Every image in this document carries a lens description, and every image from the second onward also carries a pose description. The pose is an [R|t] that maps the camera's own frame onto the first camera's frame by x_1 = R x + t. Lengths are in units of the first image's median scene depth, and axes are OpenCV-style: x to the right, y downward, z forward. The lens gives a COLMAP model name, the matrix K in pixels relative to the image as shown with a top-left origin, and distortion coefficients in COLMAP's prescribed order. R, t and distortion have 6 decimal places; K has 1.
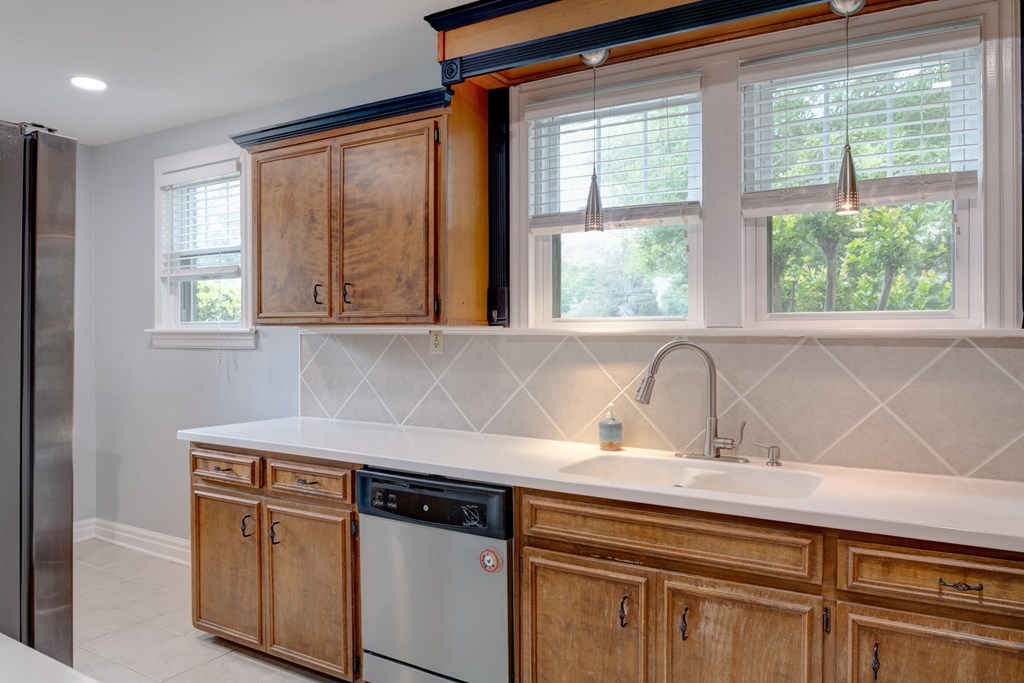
lens RADIAL K [[704.1, 0, 502.3], [0, 704.1, 343.8], [0, 0, 1]] dist [-0.019652, 0.000728]
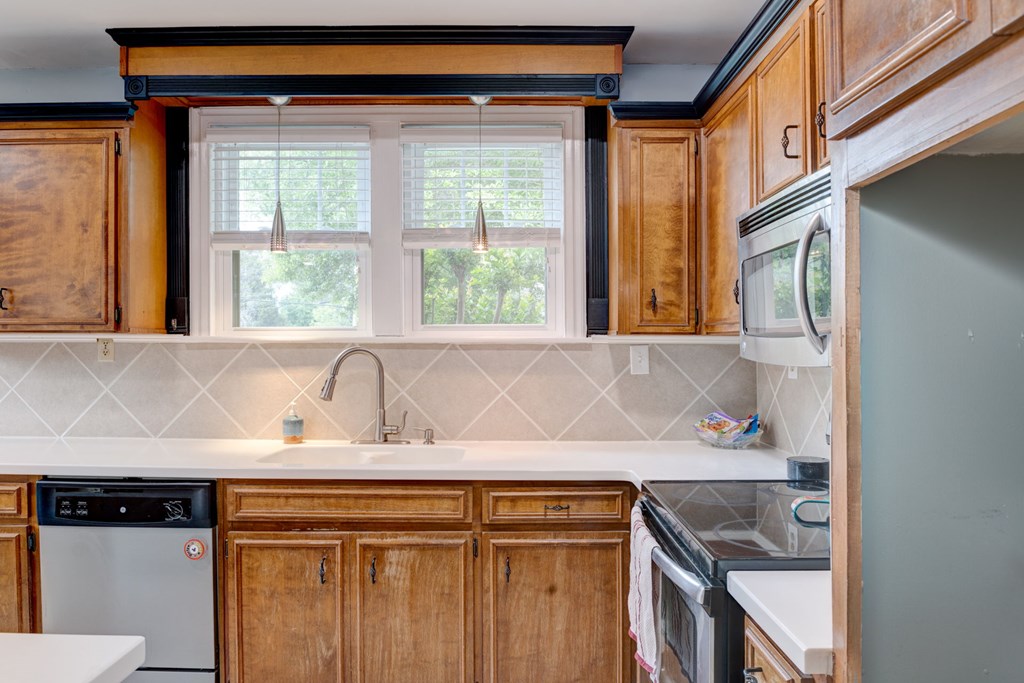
lens RADIAL K [[704.1, 0, 506.1], [0, 704.1, 344.8], [0, 0, 1]] dist [-0.019652, 0.000728]
pose [[0.859187, -0.004804, 0.511640, -0.135853], [0.008483, 0.999952, -0.004856, -0.000339], [-0.511592, 0.008513, 0.859186, -0.162286]]
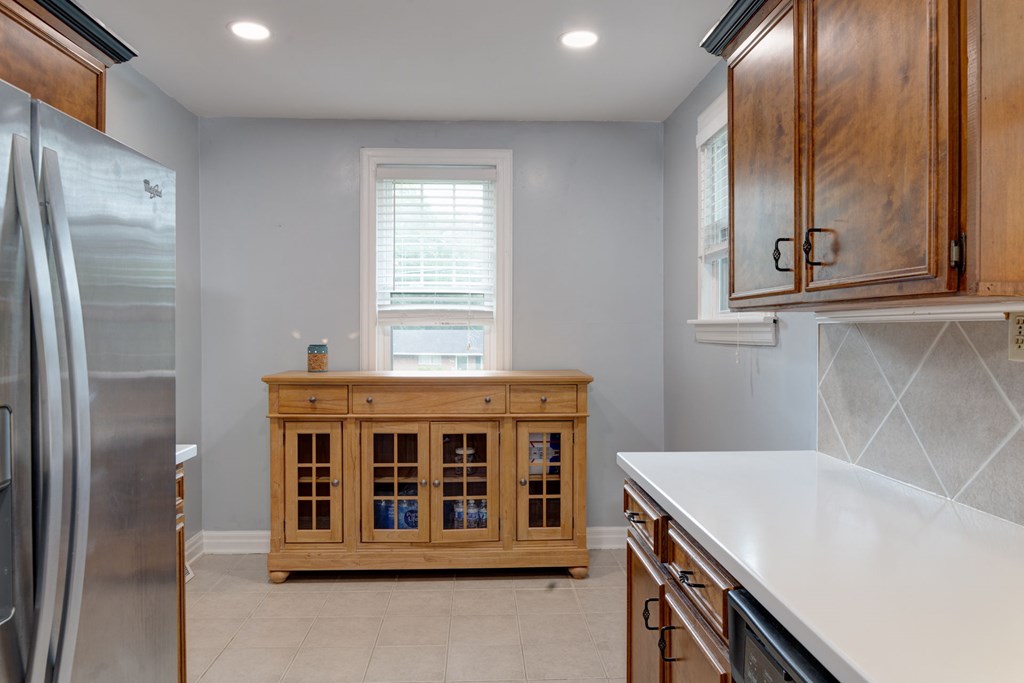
lens RADIAL K [[704.1, 0, 517.3], [0, 704.1, 345.8], [0, 0, 1]] dist [-0.019652, 0.000728]
pose [[0.566345, 0.014756, -0.824036, 0.113897], [-0.004744, 0.999882, 0.014644, -0.002076], [0.824155, -0.004384, 0.566348, 0.568974]]
